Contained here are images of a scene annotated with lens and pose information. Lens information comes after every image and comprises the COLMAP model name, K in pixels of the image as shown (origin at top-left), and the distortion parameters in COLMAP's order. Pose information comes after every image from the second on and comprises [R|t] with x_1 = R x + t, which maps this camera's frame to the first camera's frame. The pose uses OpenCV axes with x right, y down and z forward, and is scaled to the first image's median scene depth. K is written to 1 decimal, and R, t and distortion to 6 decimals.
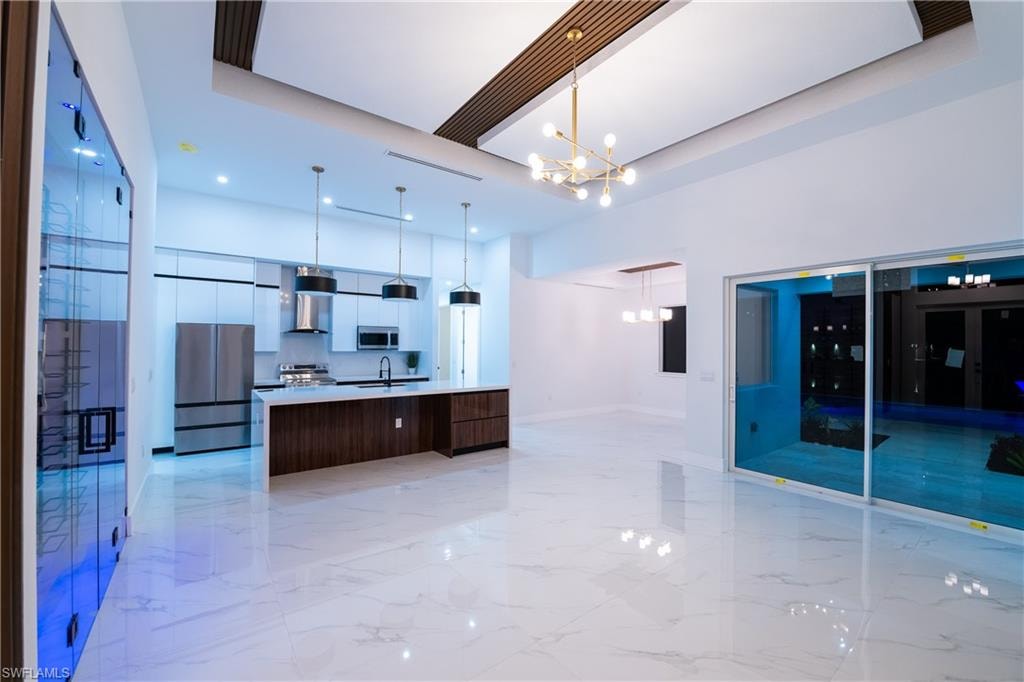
lens RADIAL K [[410.4, 0, 512.0], [0, 410.4, 341.0], [0, 0, 1]] dist [-0.015179, -0.000898]
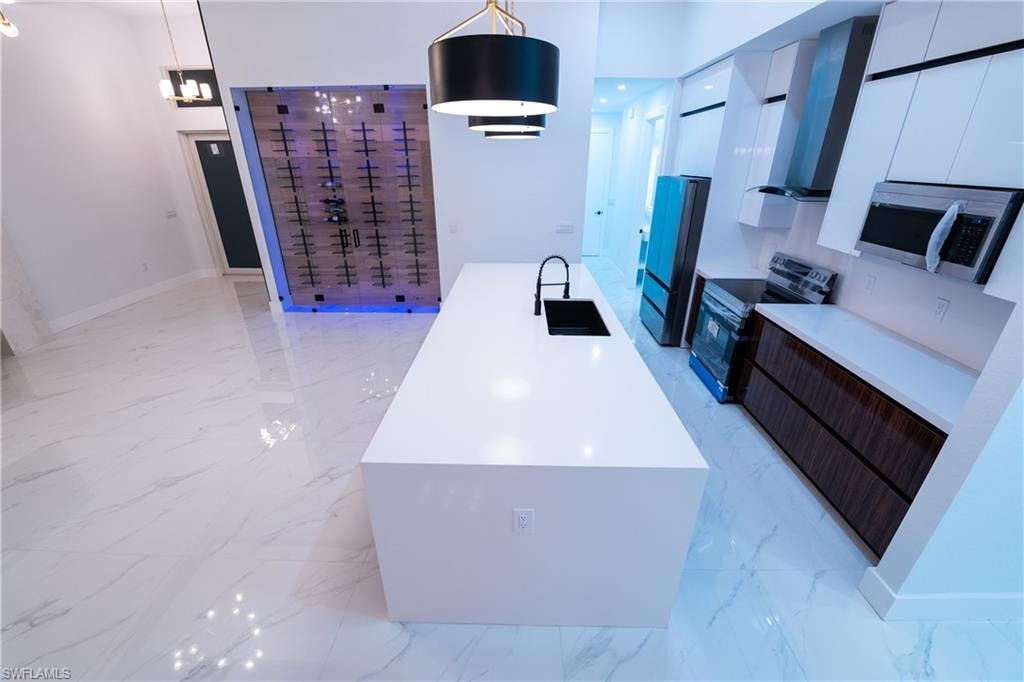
lens RADIAL K [[410.4, 0, 512.0], [0, 410.4, 341.0], [0, 0, 1]] dist [-0.015179, -0.000898]
pose [[-0.621822, 0.310397, -0.719021, 0.105448], [0.006349, 0.920072, 0.391698, -0.061346], [0.783133, 0.239001, -0.574092, 1.286105]]
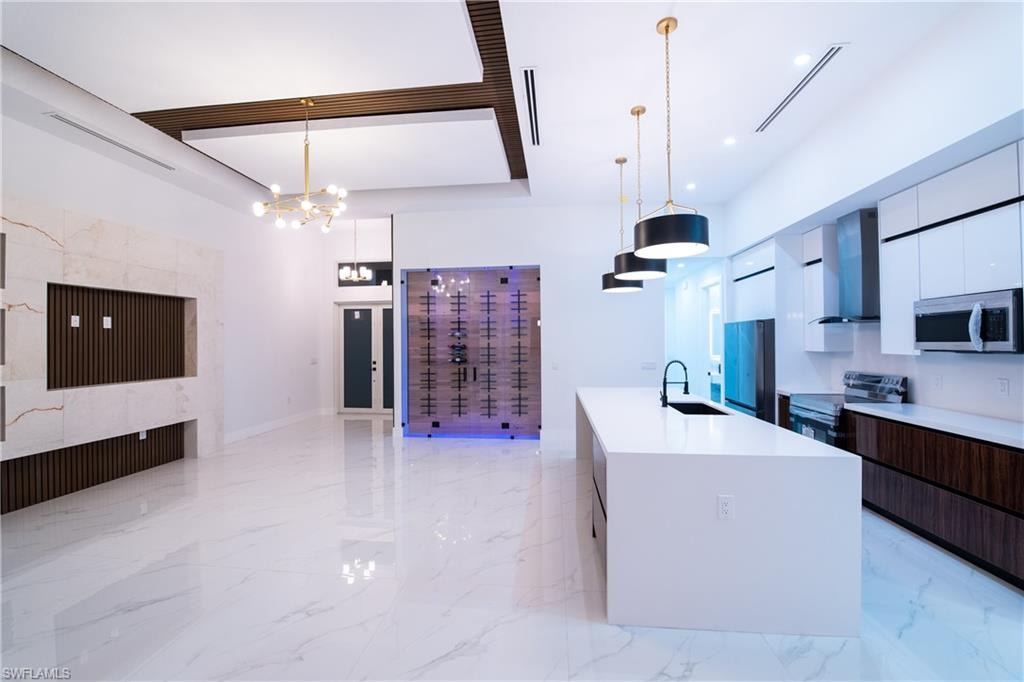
lens RADIAL K [[409.2, 0, 508.0], [0, 409.2, 337.8], [0, 0, 1]] dist [-0.017809, -0.000650]
pose [[-0.690723, -0.010286, -0.723047, 0.348948], [0.011494, 0.999616, -0.025201, 0.014945], [0.723028, -0.025718, -0.690339, 1.276975]]
